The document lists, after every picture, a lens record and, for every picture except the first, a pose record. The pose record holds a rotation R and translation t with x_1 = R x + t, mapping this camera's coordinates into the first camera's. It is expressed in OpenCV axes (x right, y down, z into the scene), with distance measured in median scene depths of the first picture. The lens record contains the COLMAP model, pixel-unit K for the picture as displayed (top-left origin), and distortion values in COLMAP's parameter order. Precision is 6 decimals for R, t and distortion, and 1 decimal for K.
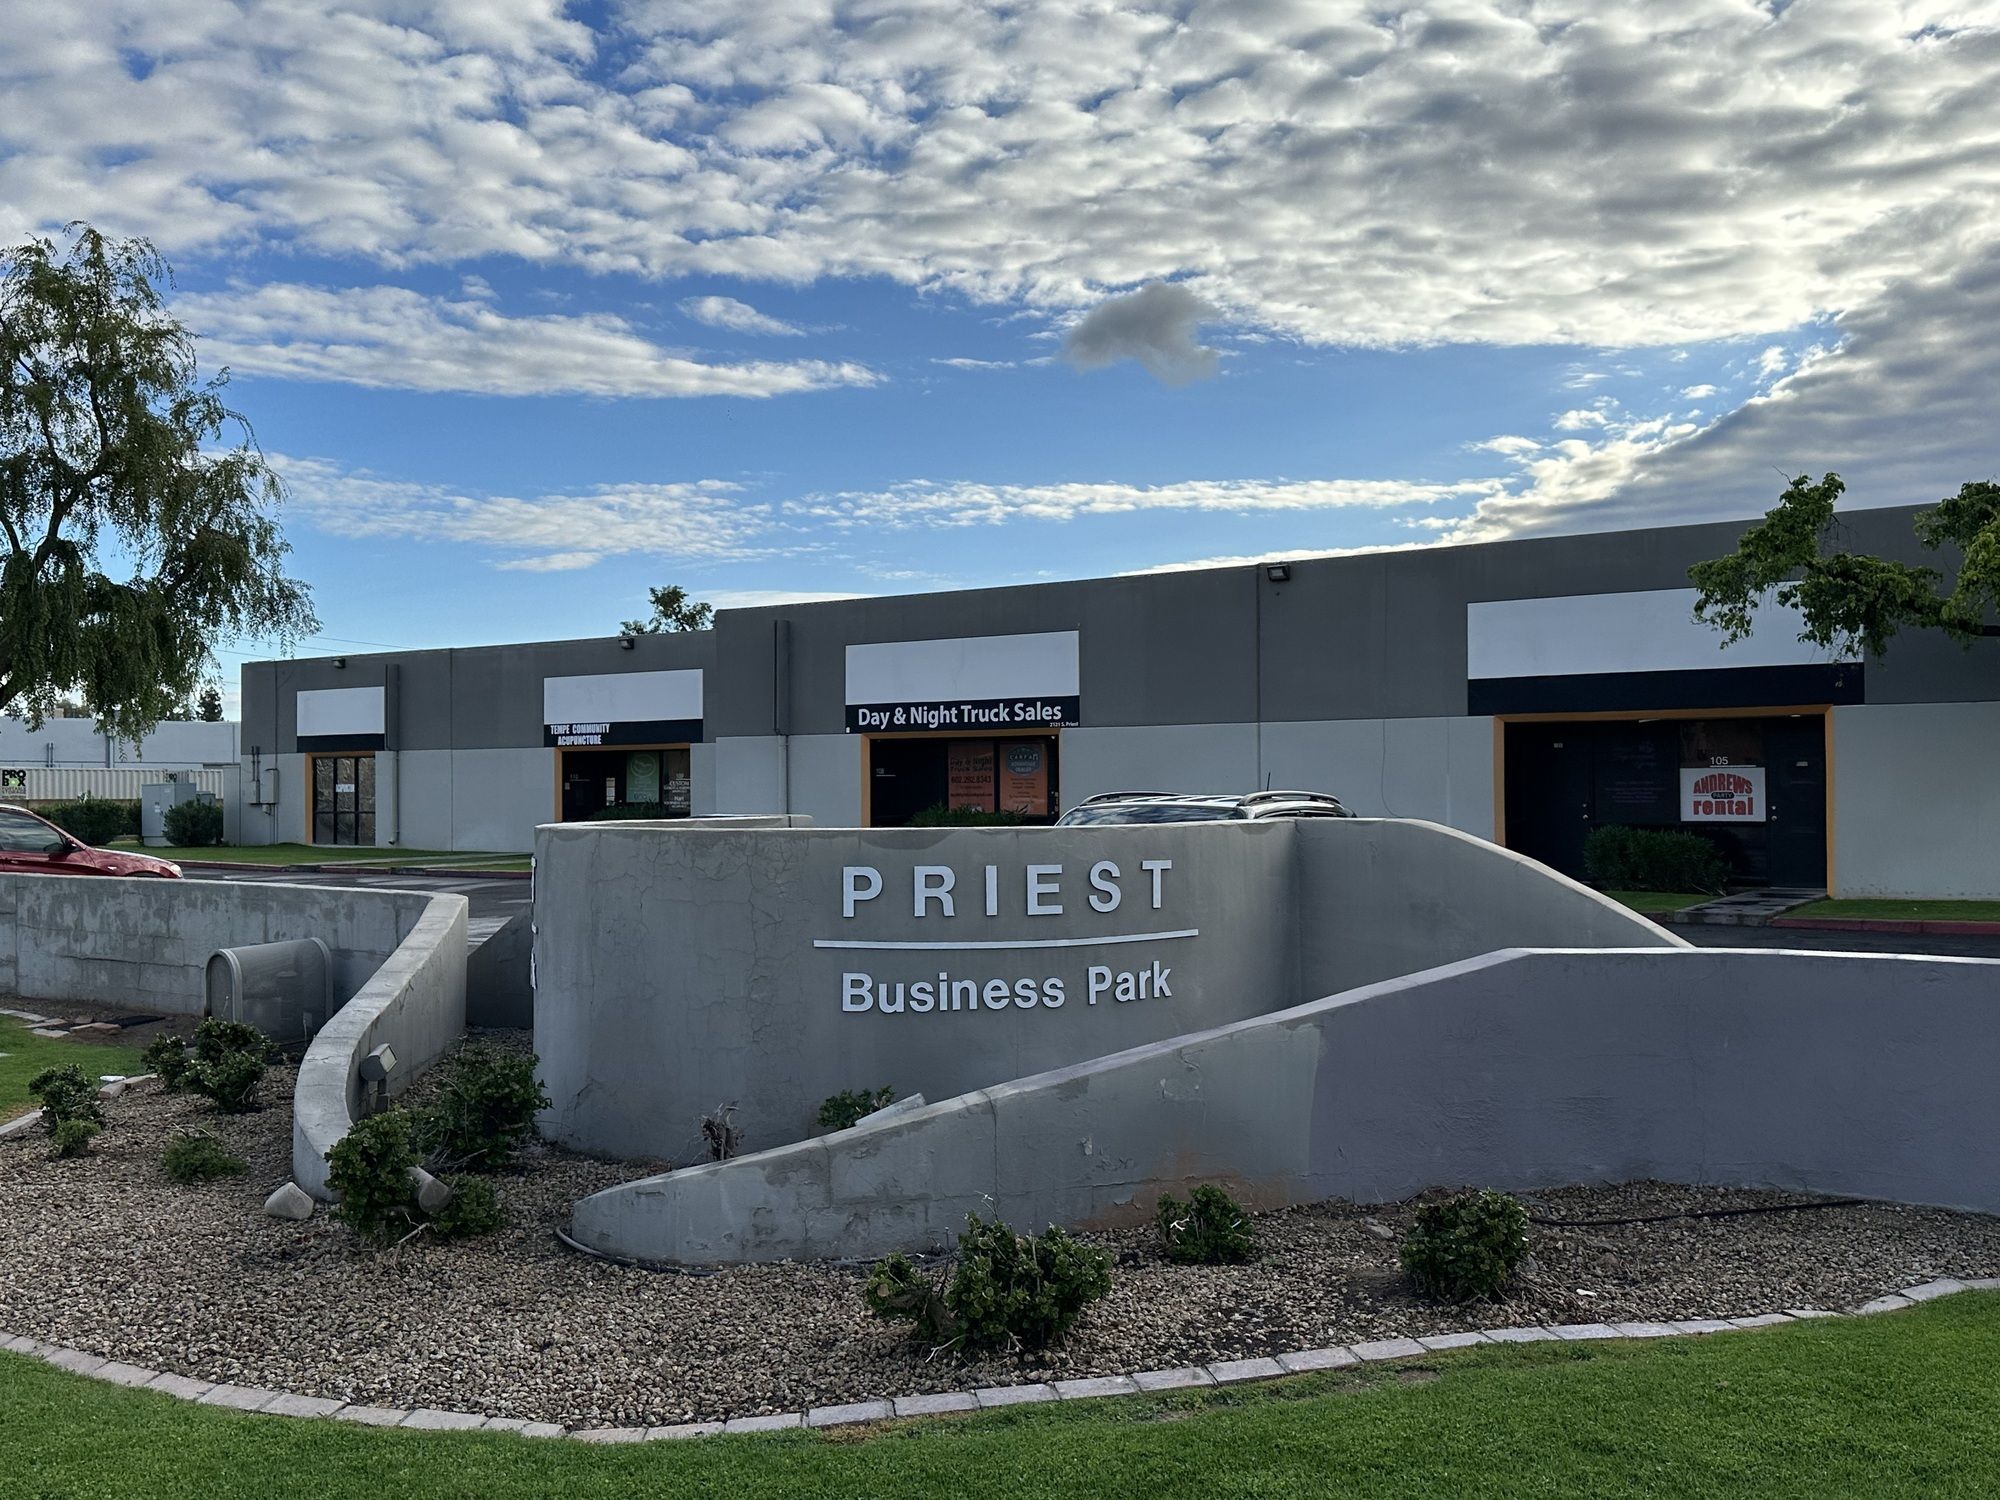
lens RADIAL K [[1701.3, 0, 1000.0], [0, 1701.3, 750.0], [0, 0, 1]] dist [0.116886, -0.001509]
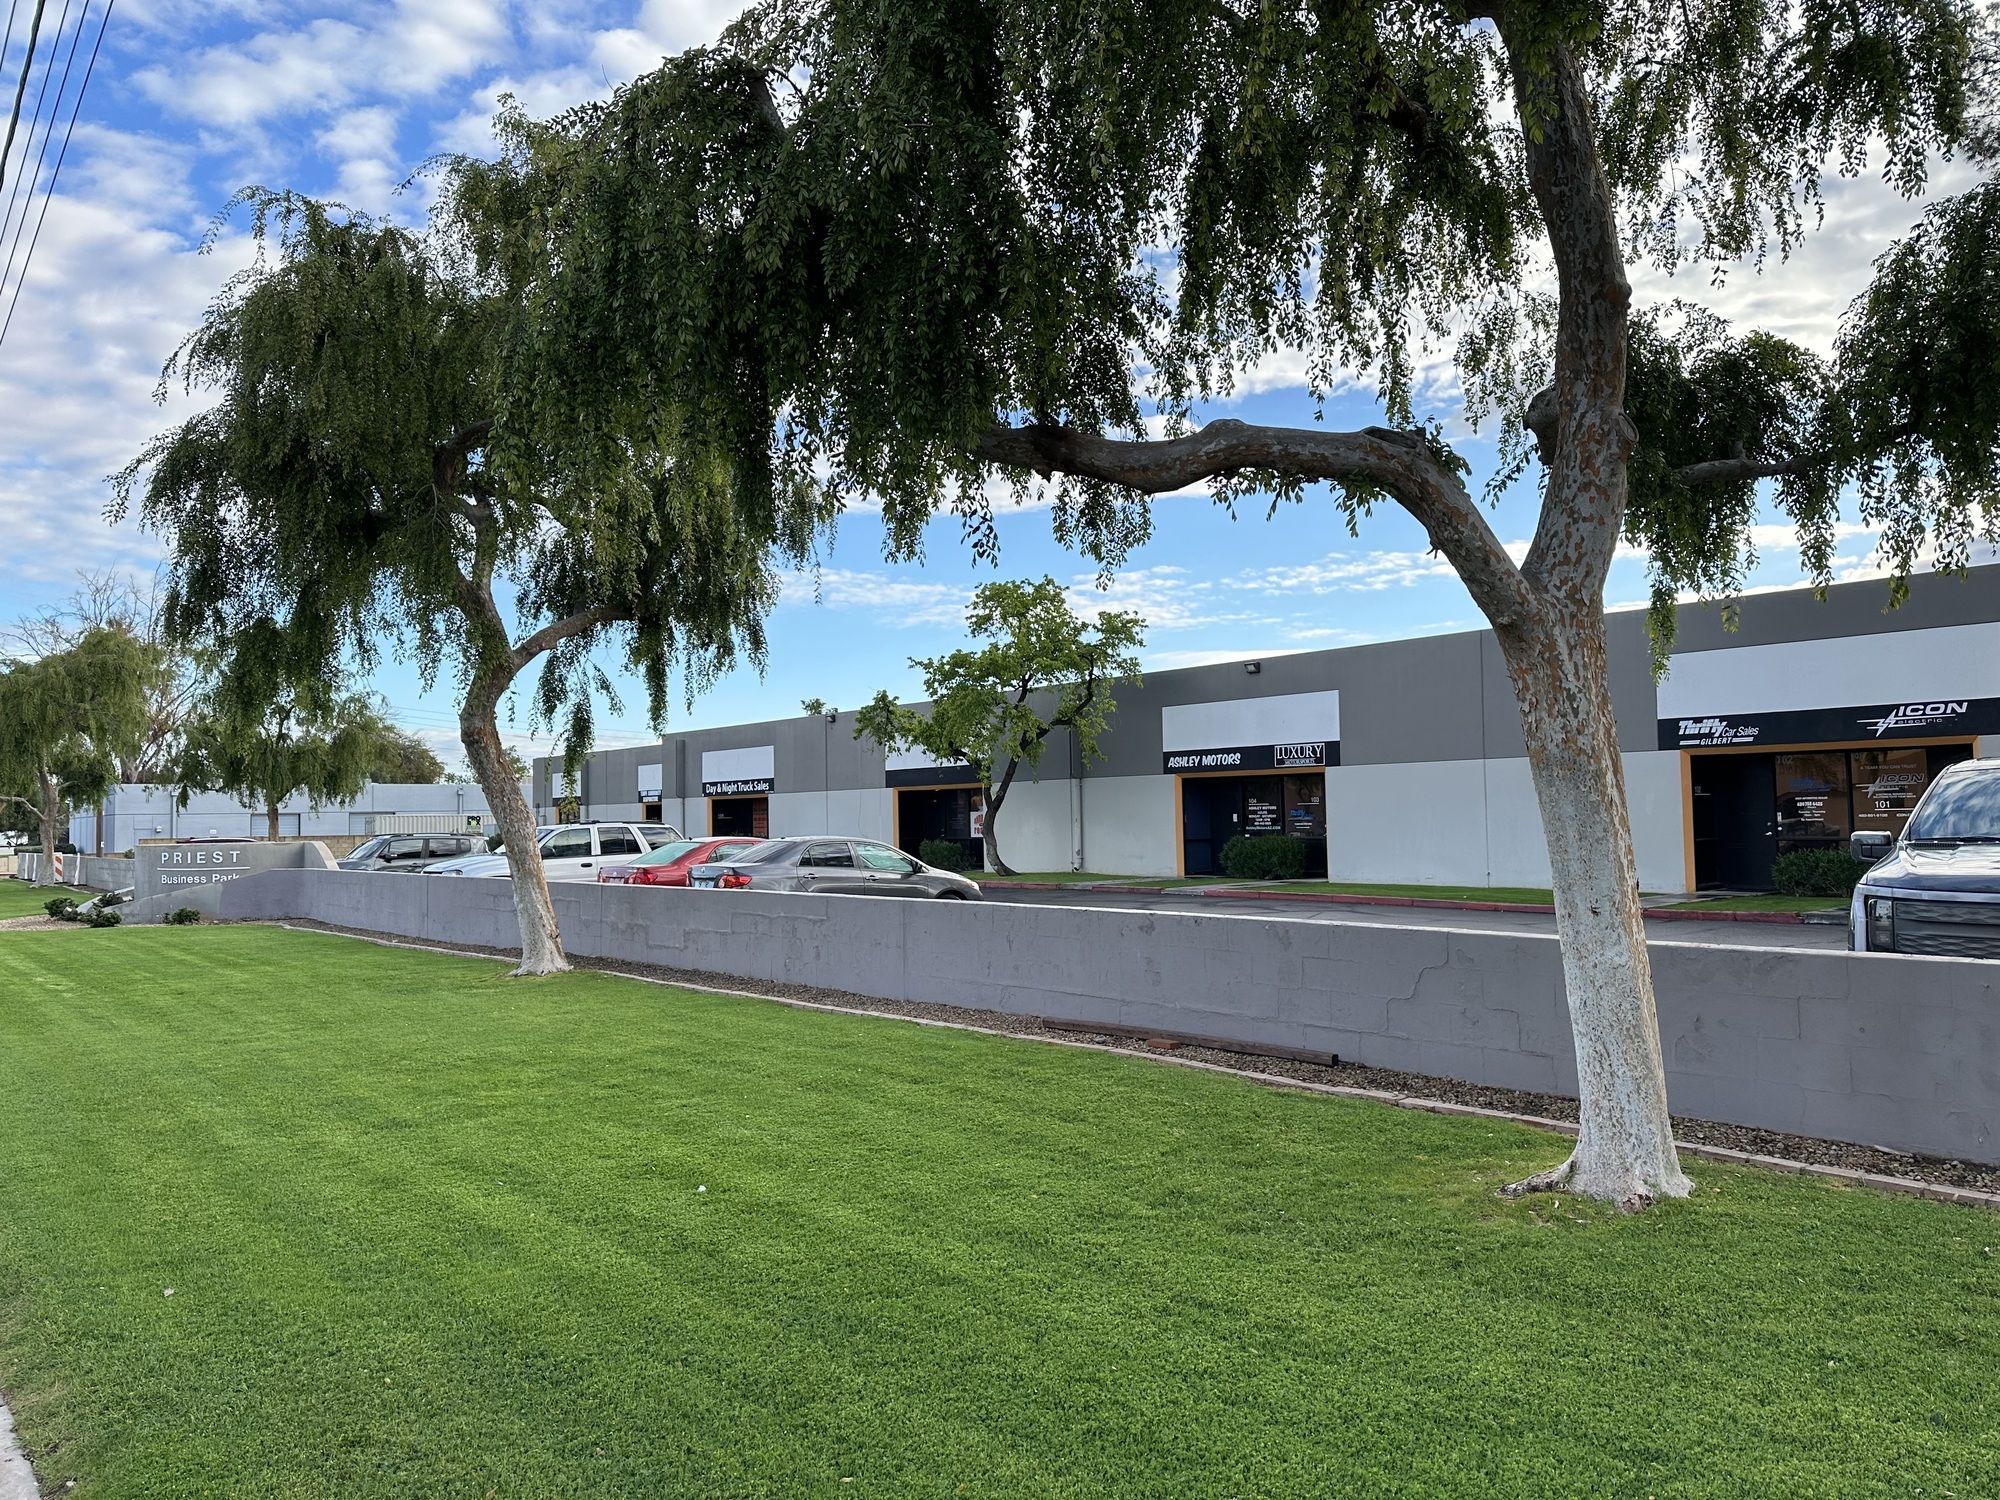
lens RADIAL K [[1409.8, 0, 998.6], [0, 1409.8, 738.8], [0, 0, 1]] dist [0.127432, -0.173432]
pose [[0.956001, -0.027993, -0.292023, 0.305254], [0.018877, 0.999244, -0.033990, -0.006274], [0.292754, 0.026982, 0.955807, -0.199405]]
